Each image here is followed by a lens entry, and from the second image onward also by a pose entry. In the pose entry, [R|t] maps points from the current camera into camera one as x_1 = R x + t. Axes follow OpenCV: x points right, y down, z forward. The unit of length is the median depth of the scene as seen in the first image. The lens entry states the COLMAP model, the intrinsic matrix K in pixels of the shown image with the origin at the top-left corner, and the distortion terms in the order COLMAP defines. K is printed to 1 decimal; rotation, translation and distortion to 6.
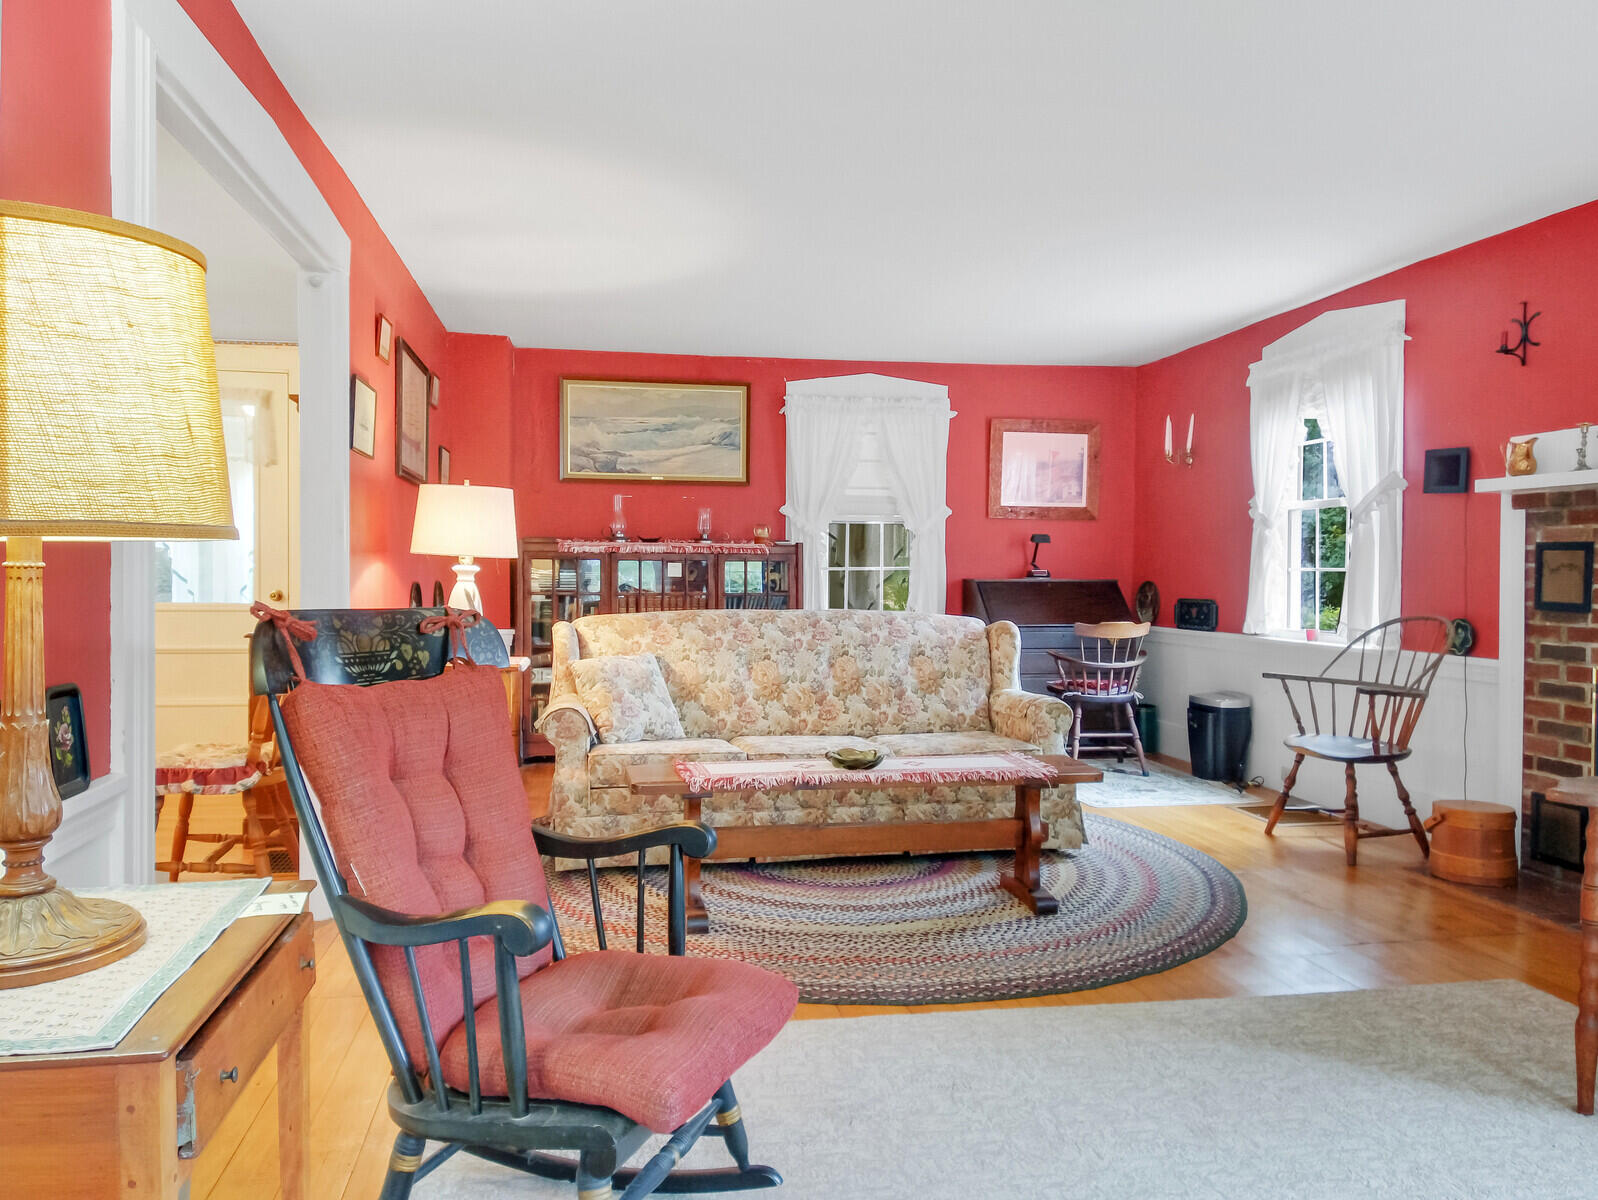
lens RADIAL K [[1117.9, 0, 797.3], [0, 1117.9, 586.3], [0, 0, 1]] dist [0.047124, -0.034918]
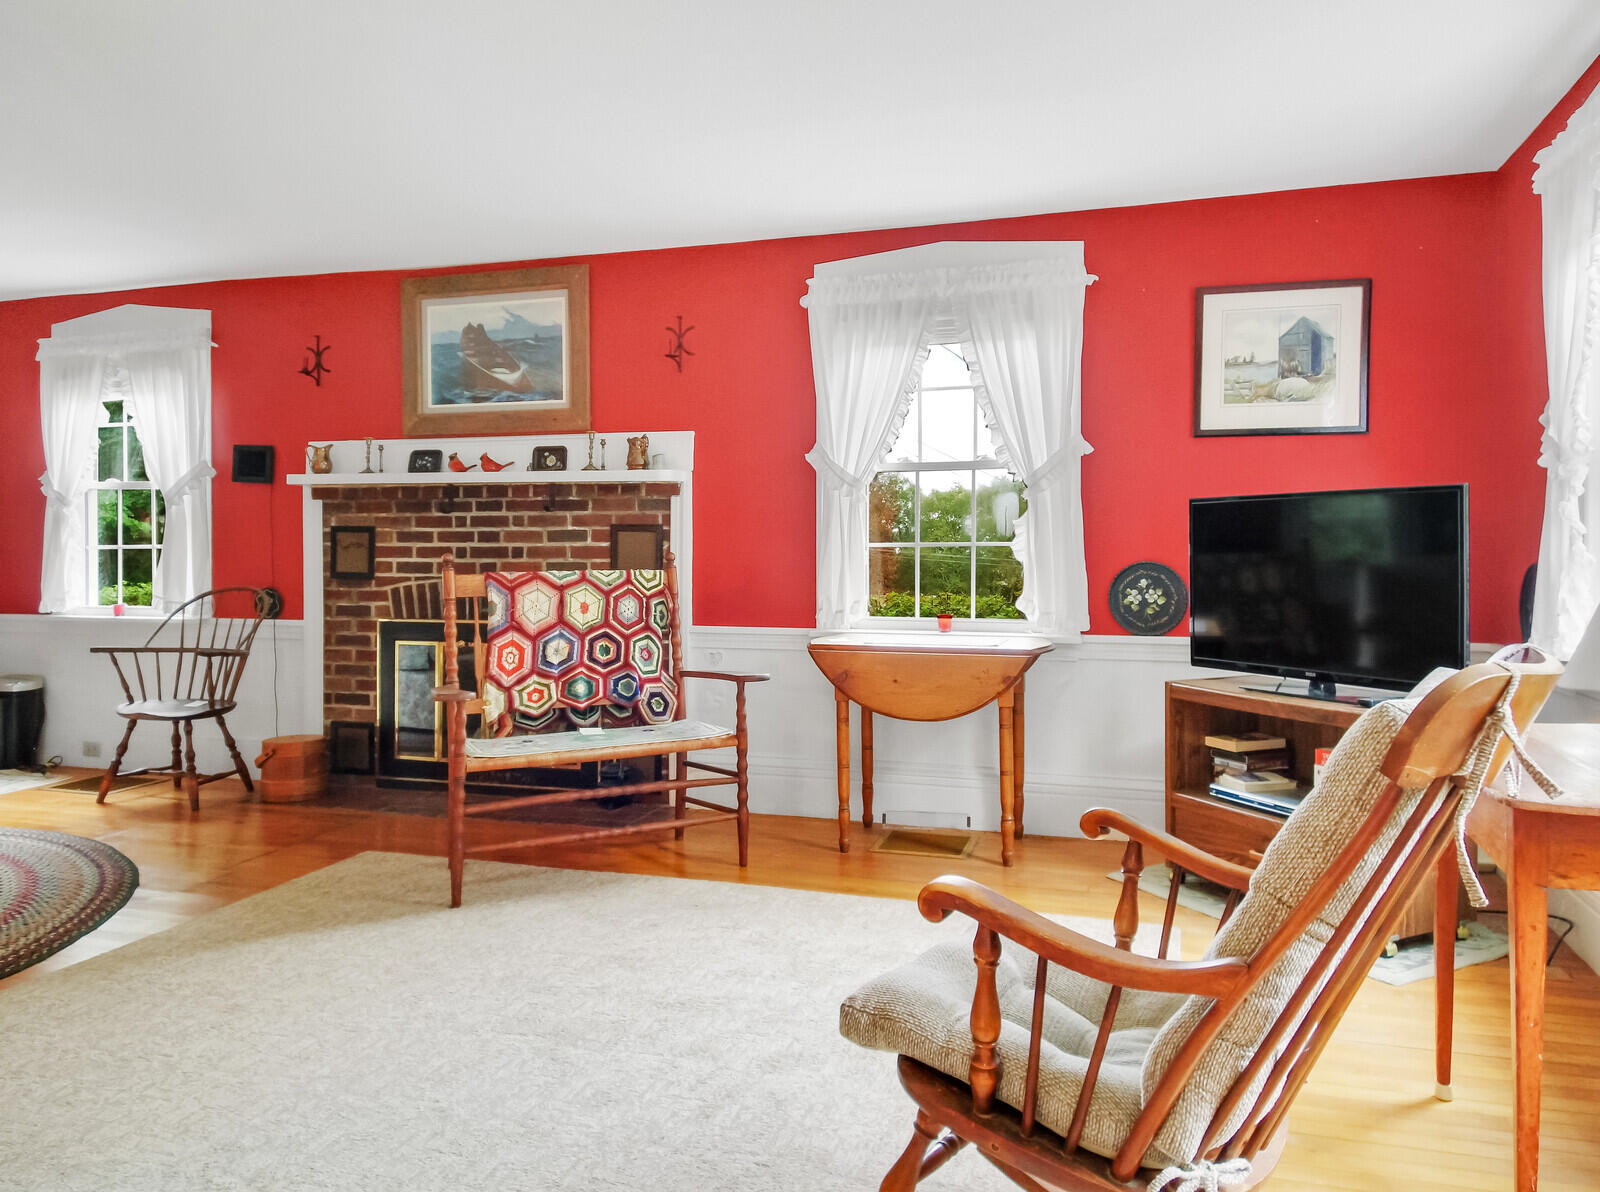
lens RADIAL K [[1148.4, 0, 799.5], [0, 1148.4, 567.5], [0, 0, 1]] dist [0.000923, 0.000658]
pose [[0.450559, -0.013772, 0.892641, -0.254442], [0.014587, 0.999861, 0.008063, 0.005160], [-0.892628, 0.009388, 0.450697, -0.053540]]
